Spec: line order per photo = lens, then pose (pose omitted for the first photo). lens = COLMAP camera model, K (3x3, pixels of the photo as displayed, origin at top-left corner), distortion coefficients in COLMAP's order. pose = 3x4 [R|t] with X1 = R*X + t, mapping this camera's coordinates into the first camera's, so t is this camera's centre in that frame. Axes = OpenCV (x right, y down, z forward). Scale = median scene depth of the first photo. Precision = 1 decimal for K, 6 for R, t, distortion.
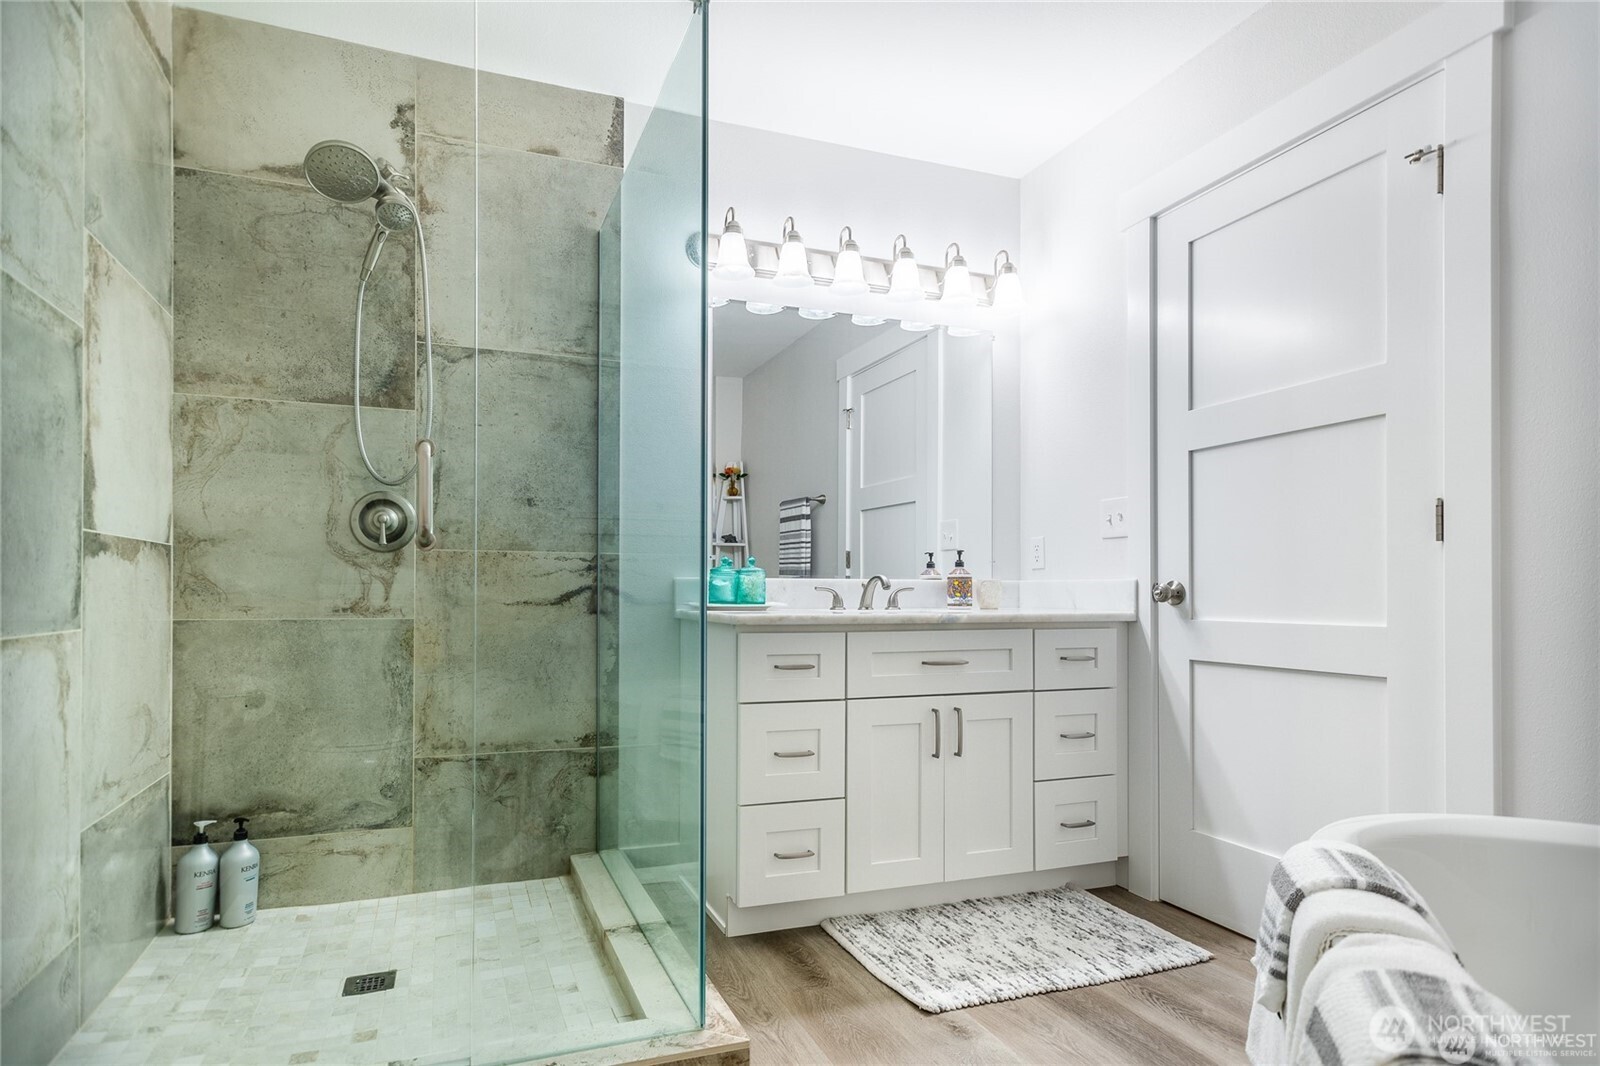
lens RADIAL K [[872.9, 0, 797.4], [0, 872.9, 585.1], [0, 0, 1]] dist [0.000445, 0.000086]
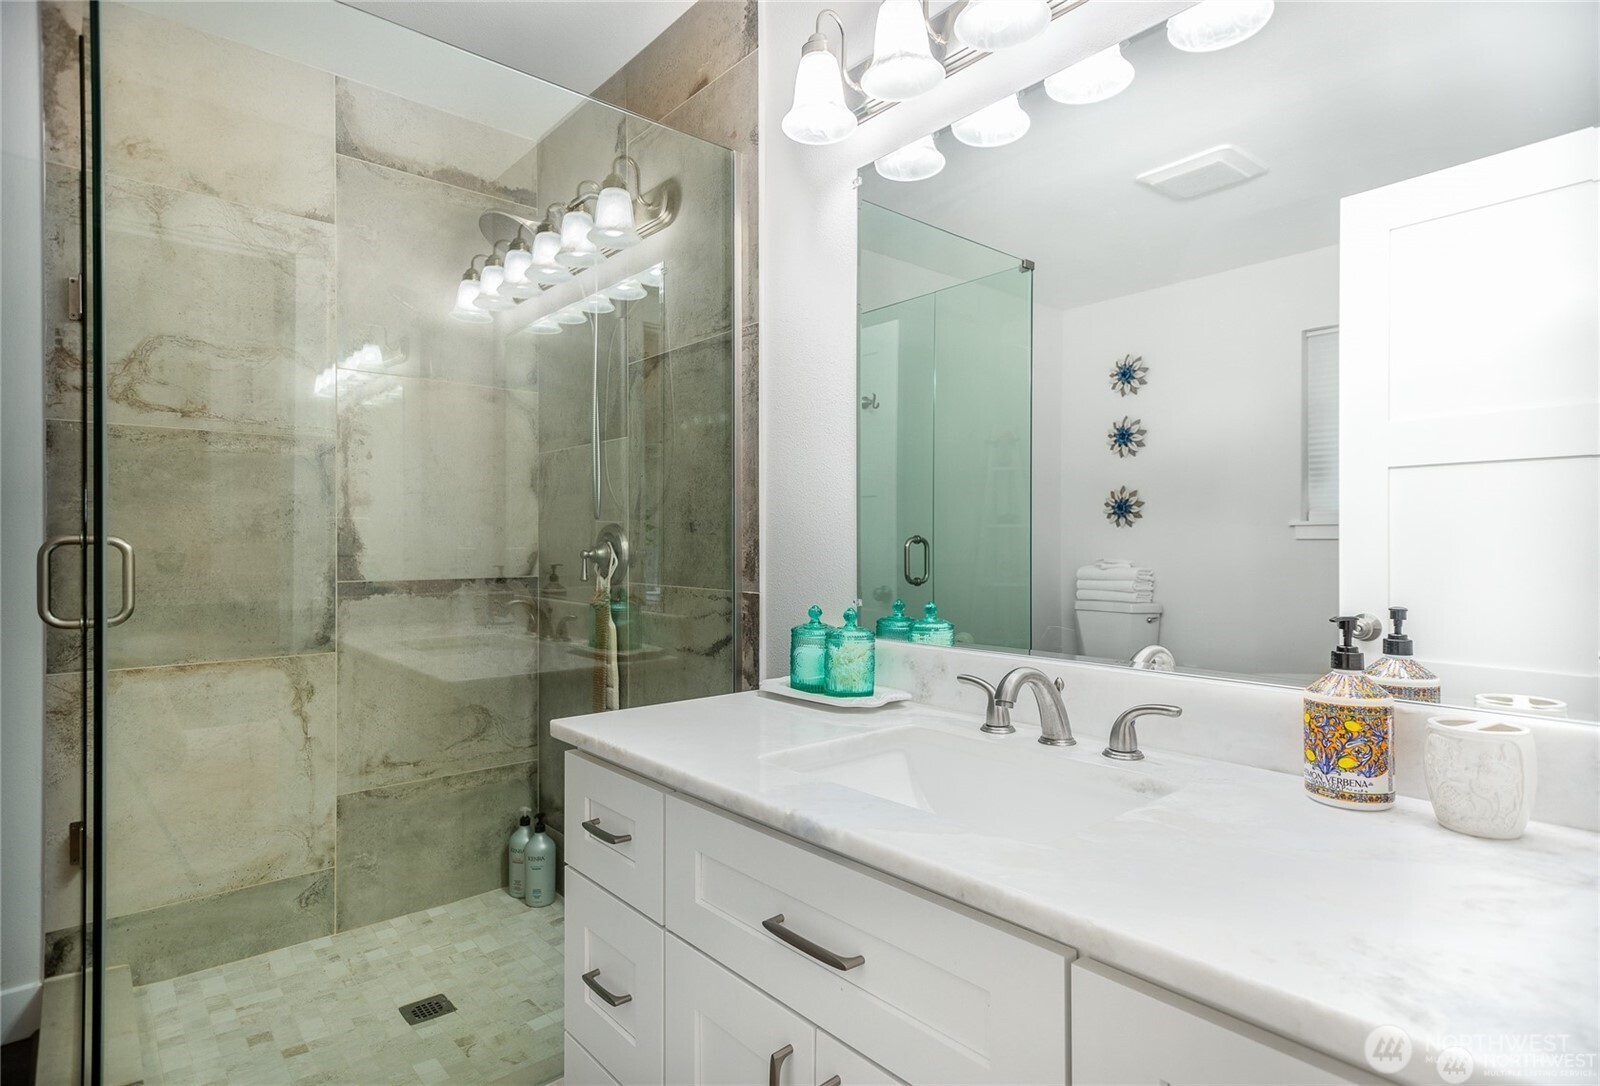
lens RADIAL K [[871.5, 0, 800.0], [0, 871.5, 543.0], [0, 0, 1]] dist [0.000558, 0.000573]
pose [[0.312121, -0.004061, -0.950034, 0.498769], [0.010292, 0.999947, -0.000893, -0.078141], [0.949987, -0.009499, 0.312146, 0.838378]]
